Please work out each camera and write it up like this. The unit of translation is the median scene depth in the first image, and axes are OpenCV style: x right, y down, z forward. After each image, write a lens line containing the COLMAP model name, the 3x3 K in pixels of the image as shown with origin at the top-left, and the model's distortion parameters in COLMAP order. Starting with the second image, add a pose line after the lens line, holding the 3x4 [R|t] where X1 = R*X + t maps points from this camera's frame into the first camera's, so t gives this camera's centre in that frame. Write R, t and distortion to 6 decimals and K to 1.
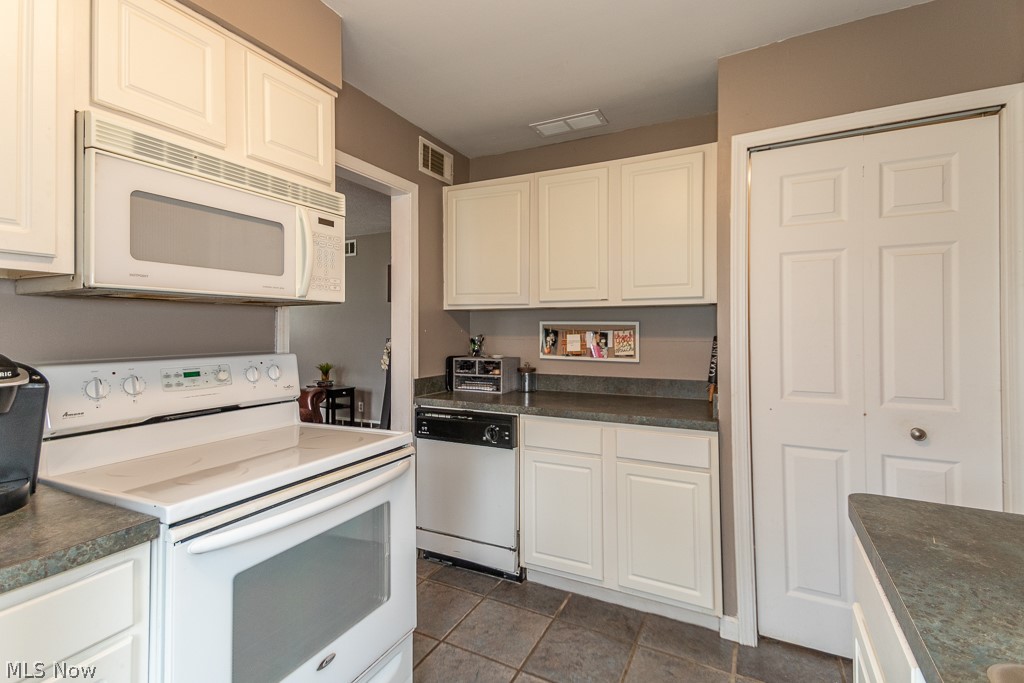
lens RADIAL K [[467.2, 0, 511.3], [0, 467.2, 329.9], [0, 0, 1]] dist [0.049982, -0.020740]
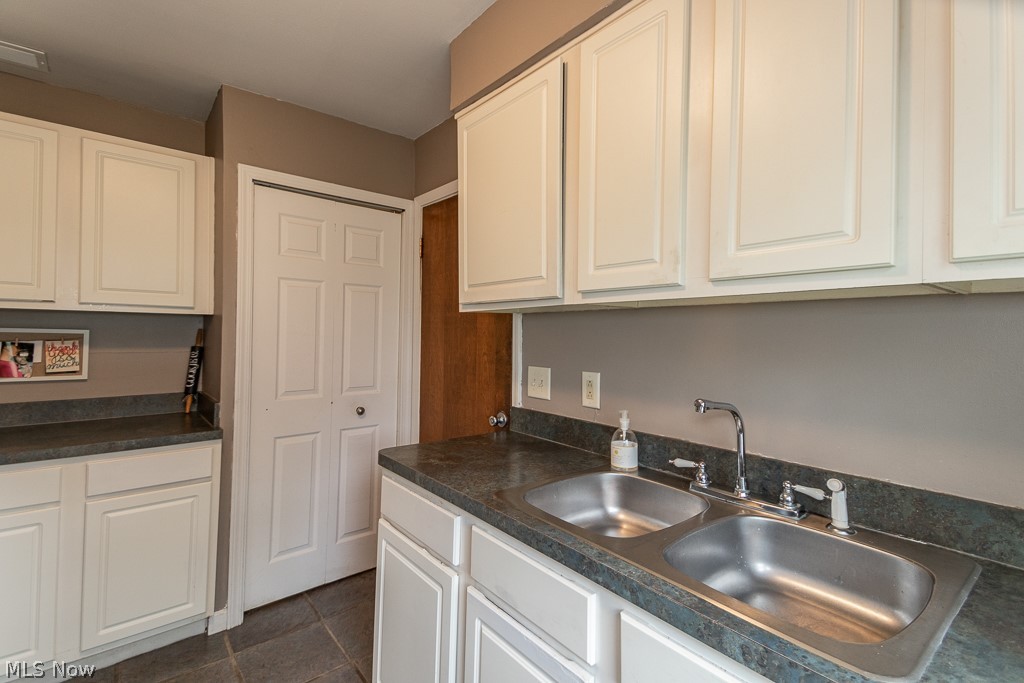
lens RADIAL K [[457.7, 0, 512.0], [0, 457.7, 341.5], [0, 0, 1]] dist [-0.000871, -0.000586]
pose [[0.378602, -0.007191, 0.925532, -0.235722], [-0.009933, 0.999881, 0.011832, -0.017287], [-0.925506, -0.013673, 0.378485, 0.018536]]
